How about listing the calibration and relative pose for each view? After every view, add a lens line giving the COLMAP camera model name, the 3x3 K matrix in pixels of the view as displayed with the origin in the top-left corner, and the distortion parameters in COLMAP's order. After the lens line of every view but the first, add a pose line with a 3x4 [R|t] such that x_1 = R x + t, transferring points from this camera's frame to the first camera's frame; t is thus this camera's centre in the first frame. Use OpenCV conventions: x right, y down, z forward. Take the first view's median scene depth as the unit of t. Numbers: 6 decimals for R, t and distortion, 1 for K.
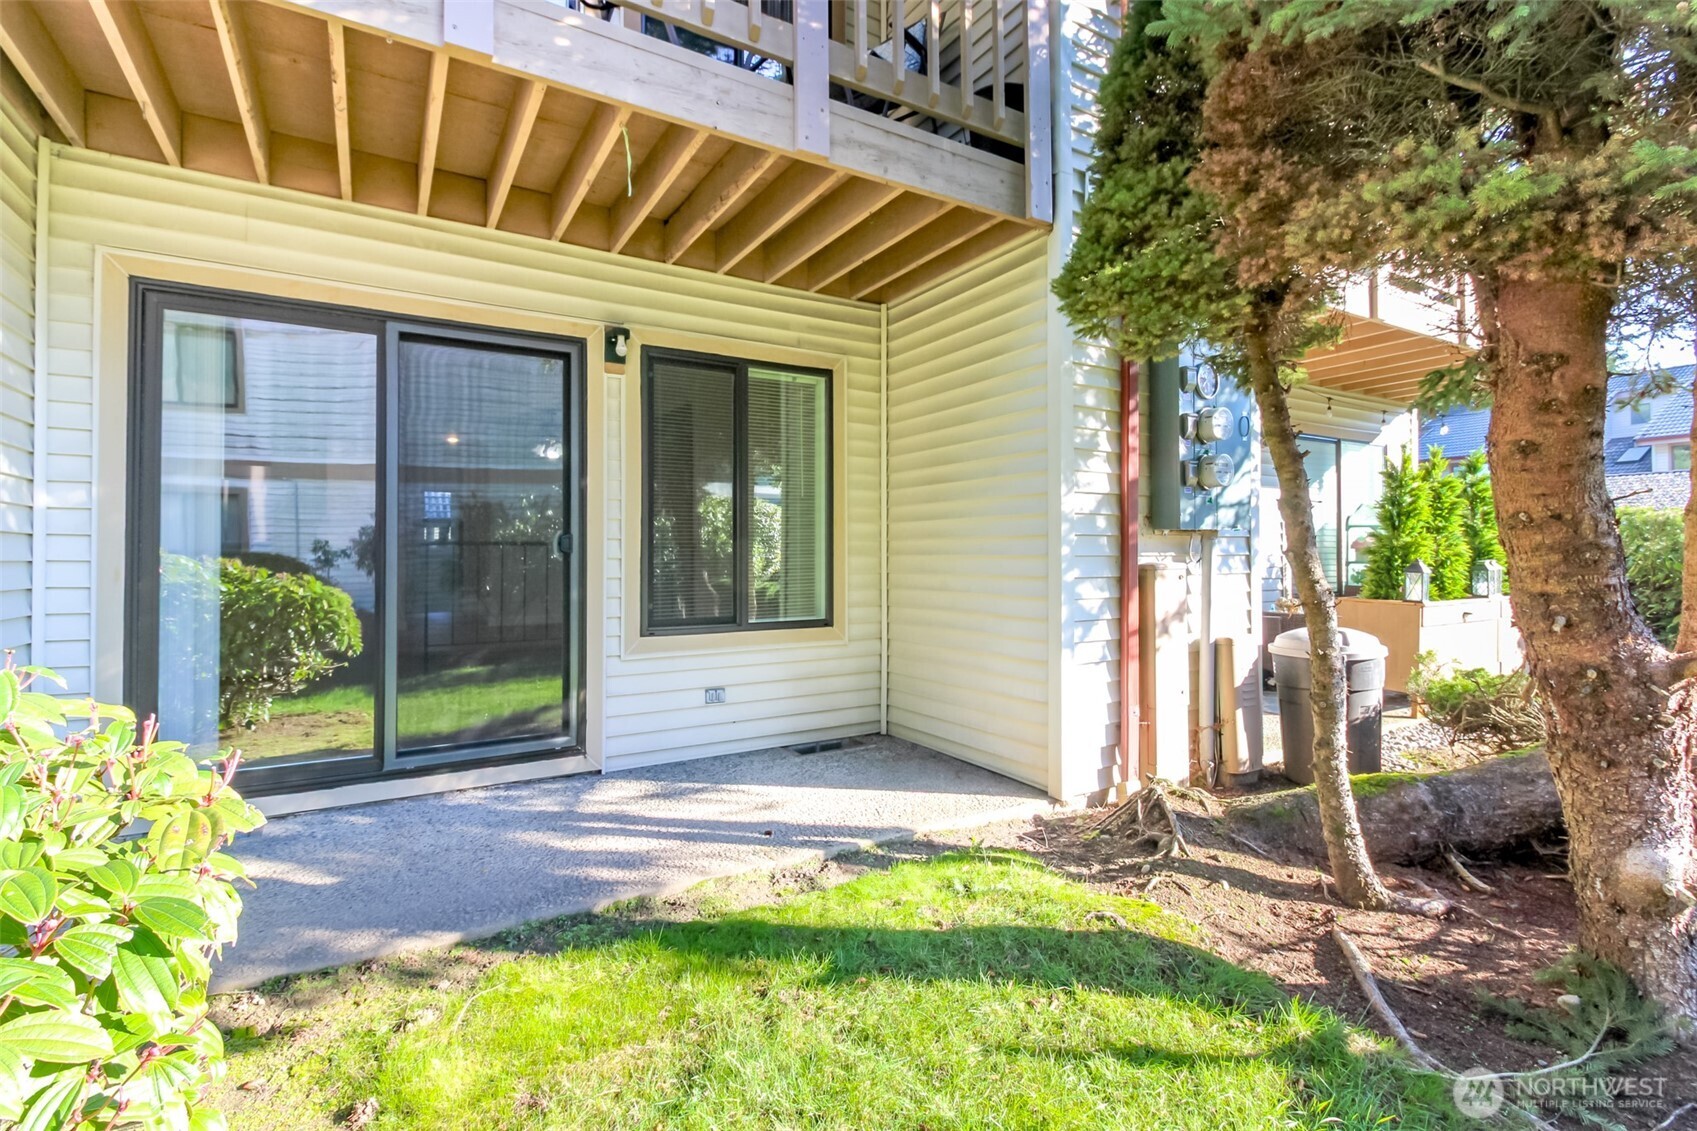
lens RADIAL K [[772.4, 0, 892.0], [0, 772.4, 559.9], [0, 0, 1]] dist [0.010574, -0.005915]
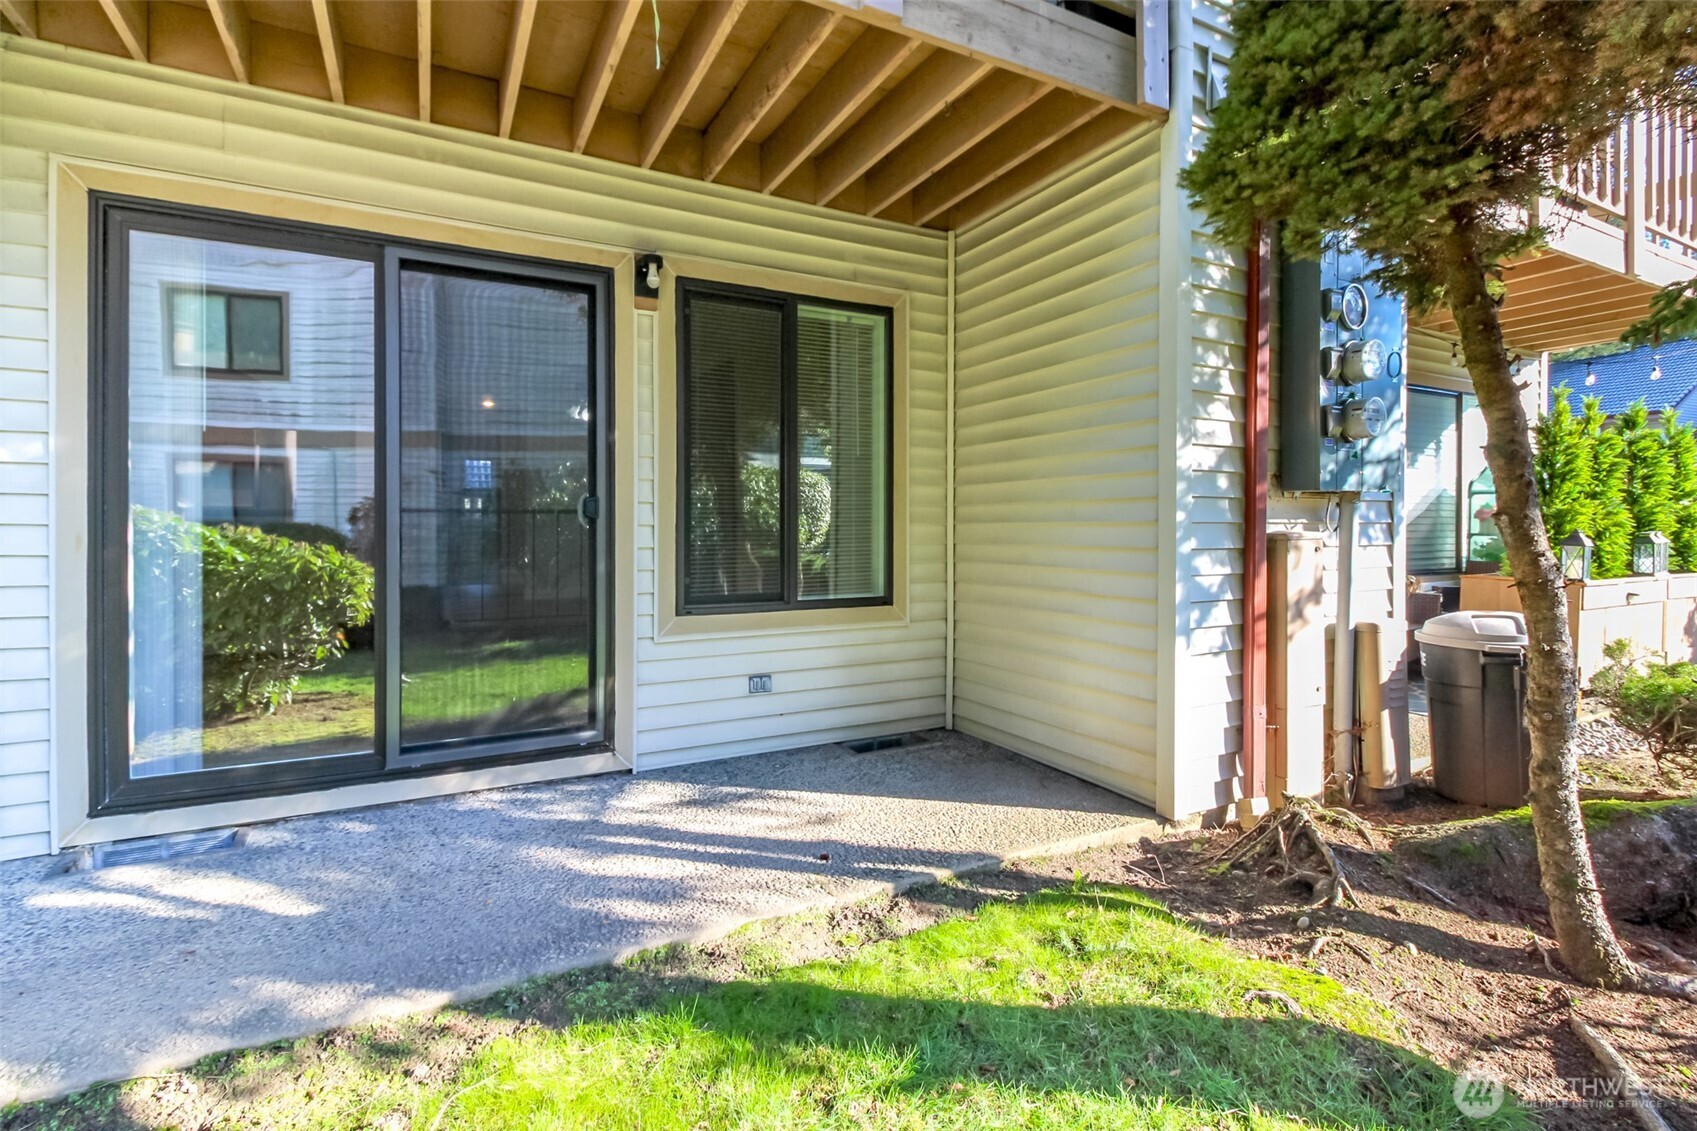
lens RADIAL K [[772.4, 0, 837.6], [0, 772.4, 535.8], [0, 0, 1]] dist [0.010574, -0.005915]
pose [[0.992792, -0.000298, -0.119848, -0.044346], [0.000560, 0.999998, 0.002153, 0.008372], [0.119848, -0.002205, 0.992790, 0.172456]]
